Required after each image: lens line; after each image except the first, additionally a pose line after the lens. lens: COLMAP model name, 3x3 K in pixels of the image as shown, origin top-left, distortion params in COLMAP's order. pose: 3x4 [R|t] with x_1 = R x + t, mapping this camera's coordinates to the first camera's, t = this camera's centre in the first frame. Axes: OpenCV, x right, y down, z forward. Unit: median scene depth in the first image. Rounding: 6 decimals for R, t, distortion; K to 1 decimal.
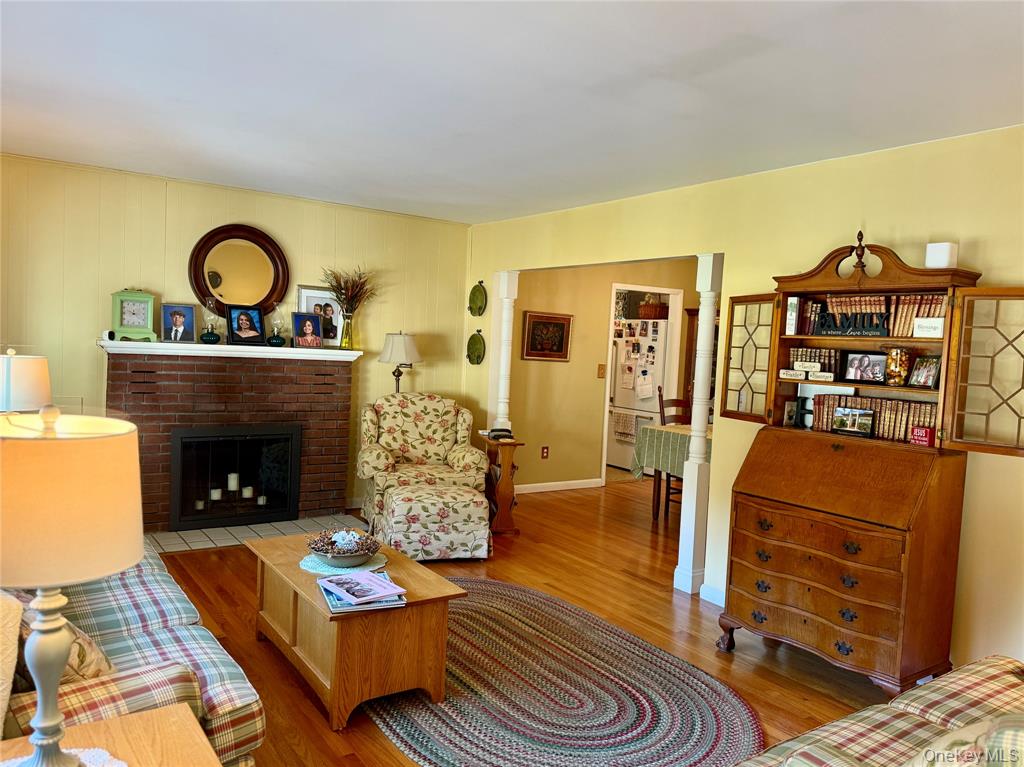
lens RADIAL K [[730.8, 0, 515.4], [0, 730.8, 385.0], [0, 0, 1]] dist [0.045508, -0.051189]
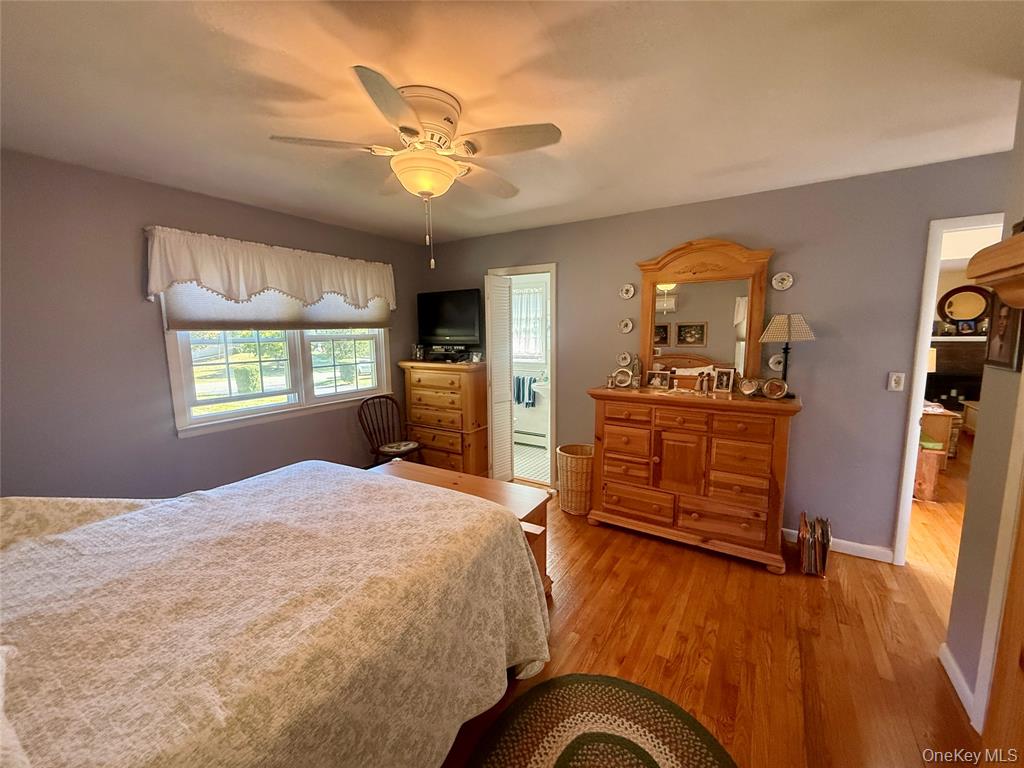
lens RADIAL K [[406.3, 0, 515.8], [0, 406.3, 381.9], [0, 0, 1]] dist [-0.001215, -0.000200]
pose [[0.383811, 0.060948, -0.921398, 0.318702], [-0.024079, 0.998141, 0.055994, 0.059308], [0.923098, 0.000695, 0.384565, -0.924112]]
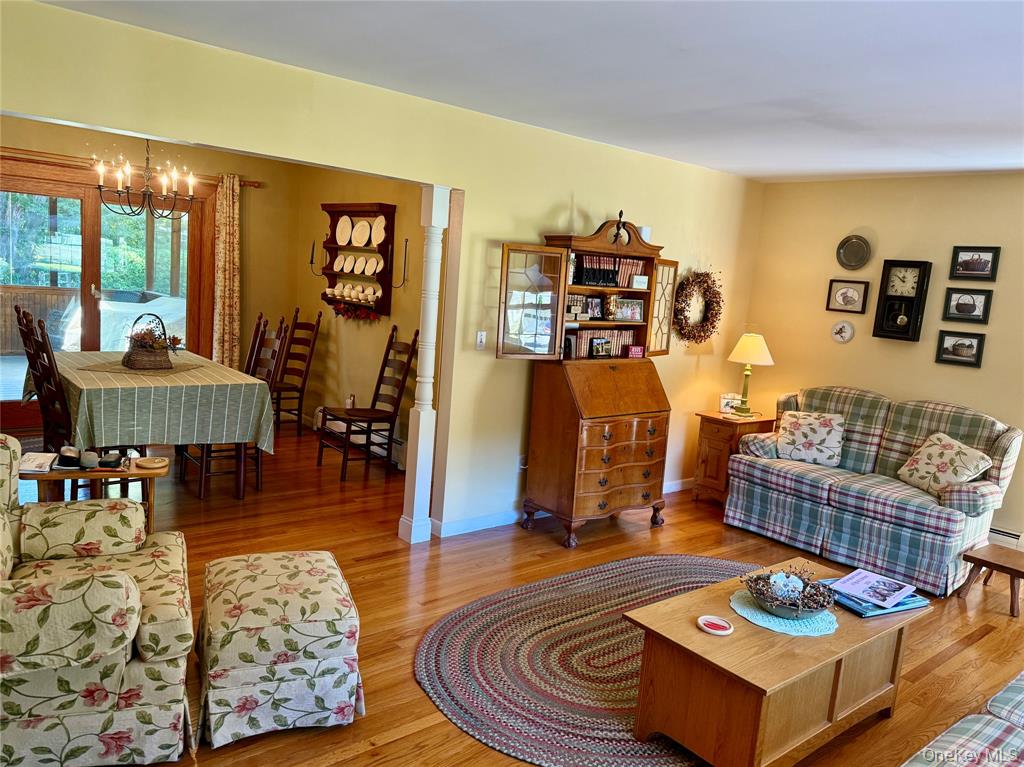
lens RADIAL K [[730.8, 0, 510.1], [0, 730.8, 382.3], [0, 0, 1]] dist [0.045508, -0.051189]
pose [[-0.063727, -0.193271, 0.979074, -0.561212], [-0.023835, 0.981083, 0.192117, -0.092702], [-0.997683, -0.011093, -0.067128, 0.788984]]
